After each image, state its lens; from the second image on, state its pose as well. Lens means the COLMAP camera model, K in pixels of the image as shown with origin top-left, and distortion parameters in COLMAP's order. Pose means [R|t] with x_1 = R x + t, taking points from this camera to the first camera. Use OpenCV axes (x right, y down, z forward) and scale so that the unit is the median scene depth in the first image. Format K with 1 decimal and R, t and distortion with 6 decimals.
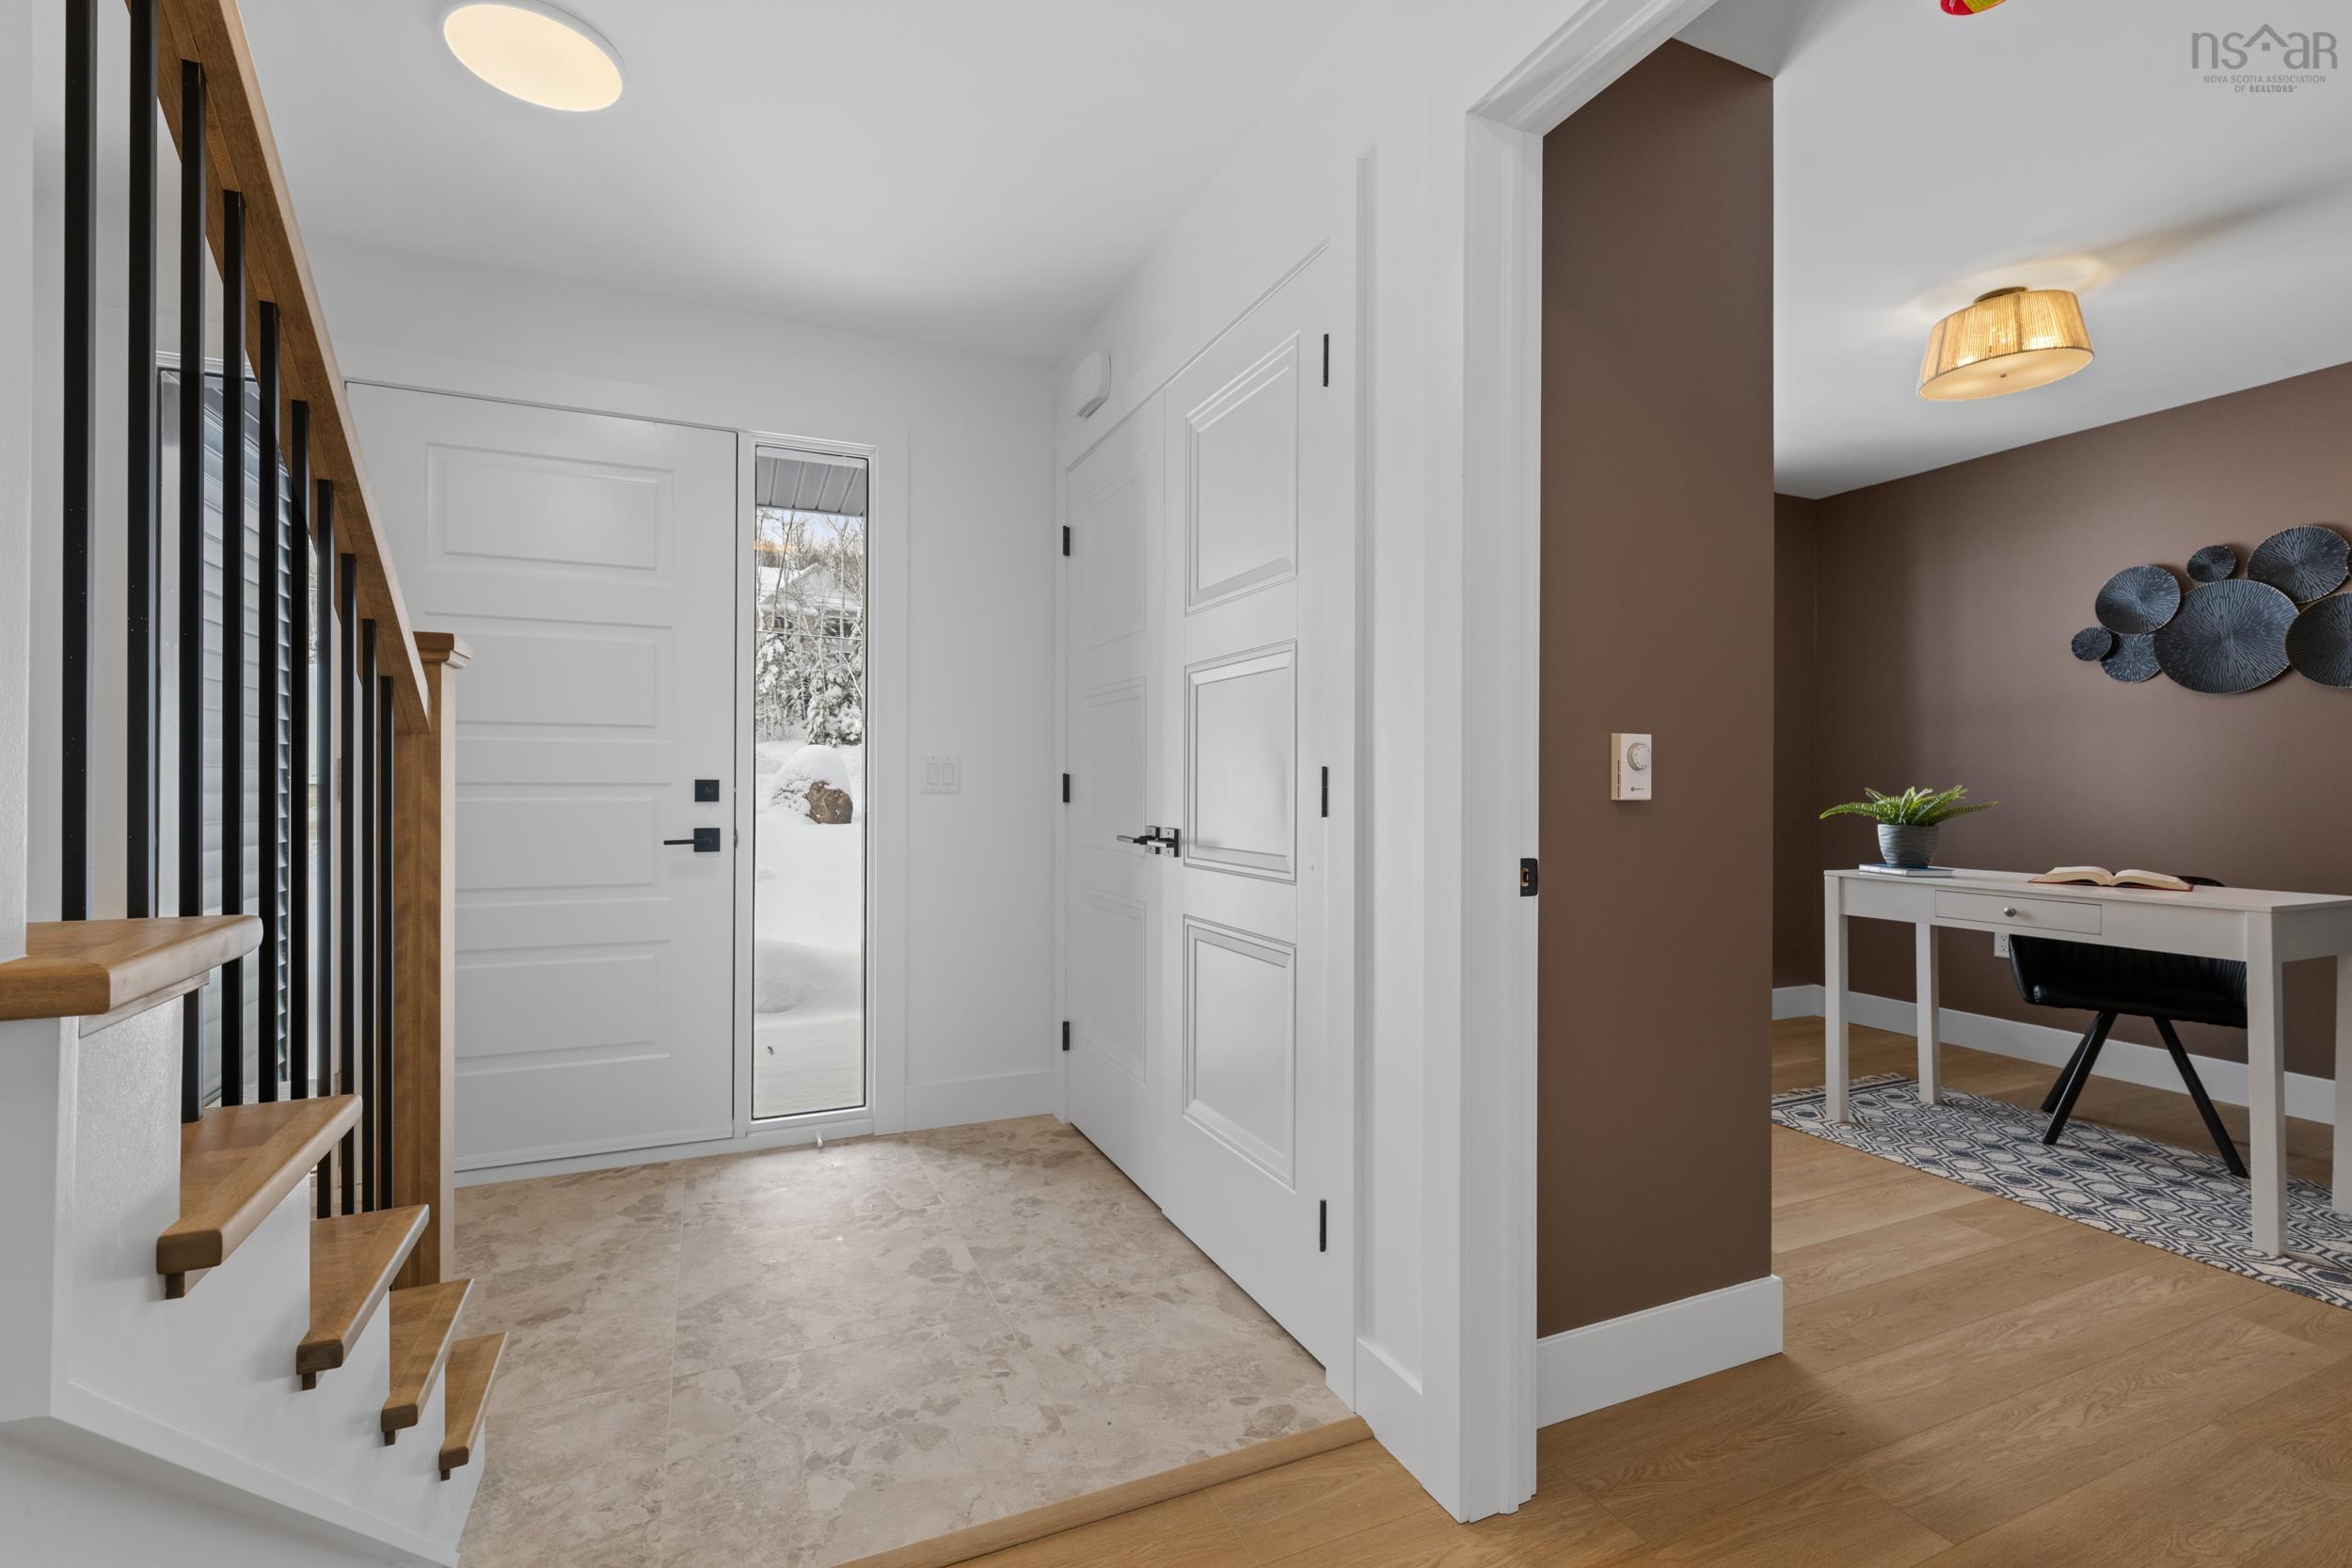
lens RADIAL K [[1049.7, 0, 1176.0], [0, 1049.7, 784.0], [0, 0, 1]] dist [-0.000250, -0.000038]
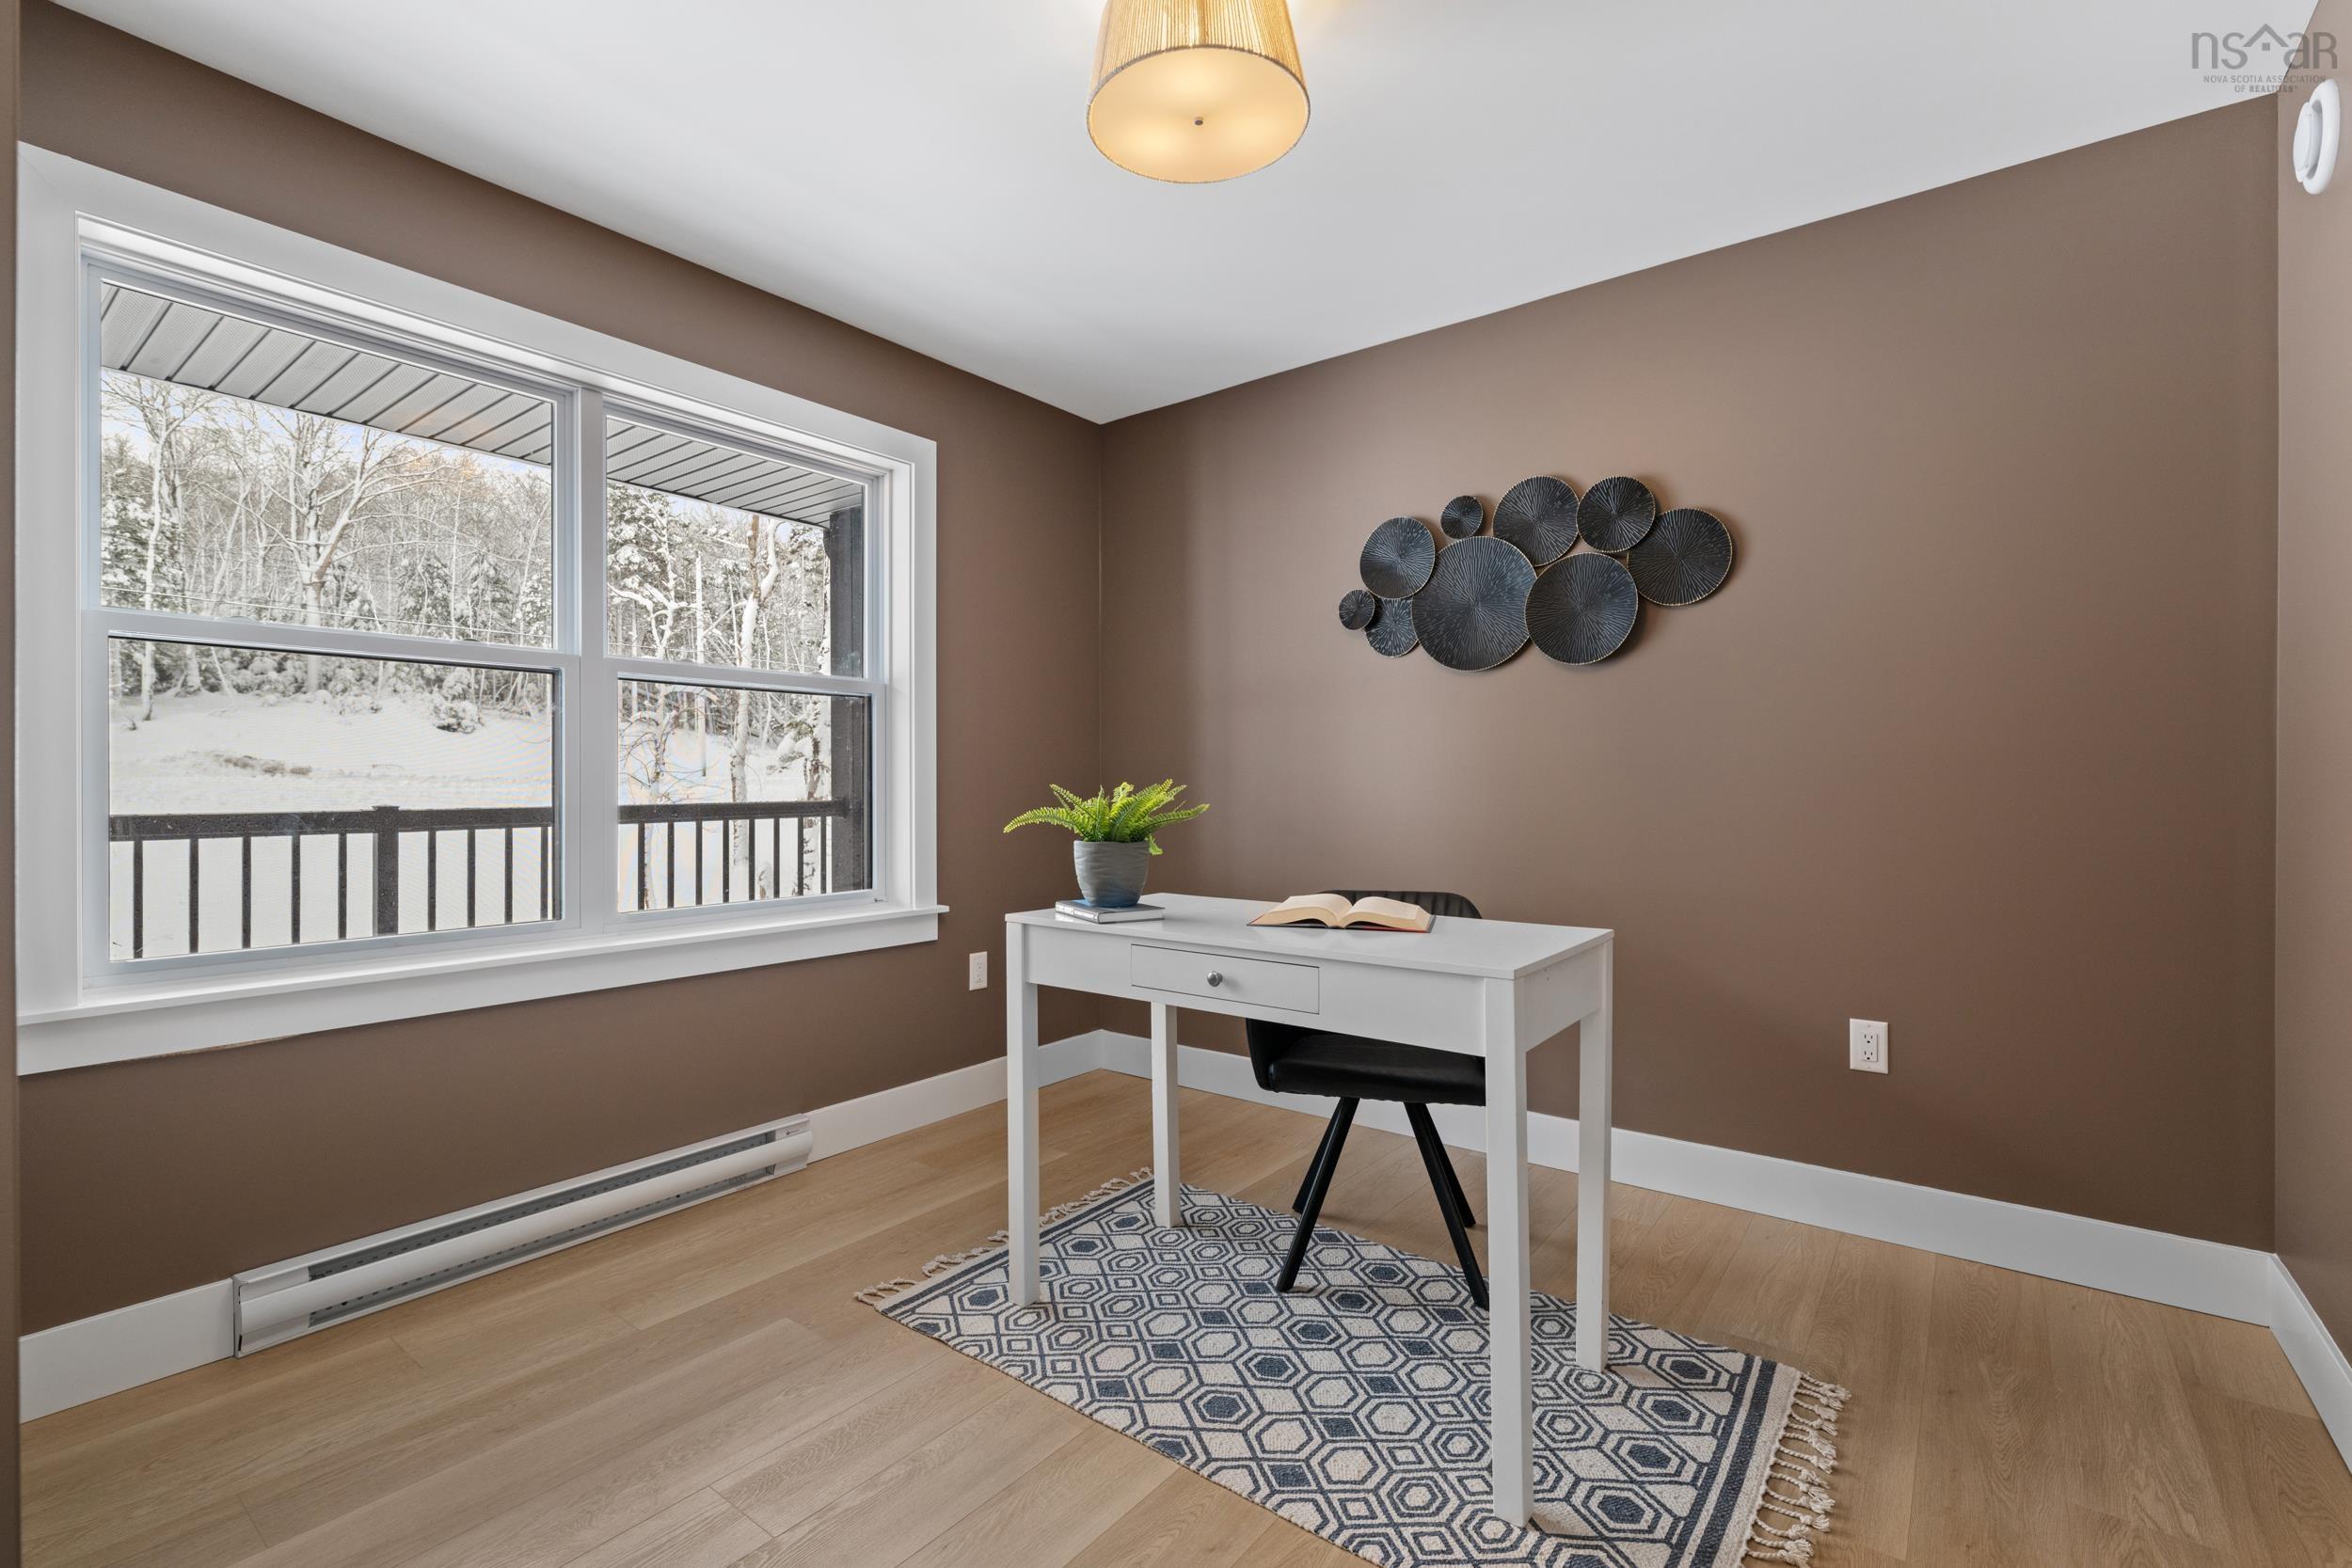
lens RADIAL K [[1049.7, 0, 1176.0], [0, 1049.7, 784.0], [0, 0, 1]] dist [-0.000250, -0.000038]
pose [[0.880425, -0.005416, 0.474155, 0.428732], [0.003461, 0.999982, 0.004996, 0.000488], [-0.474174, -0.002758, 0.880427, 0.409423]]
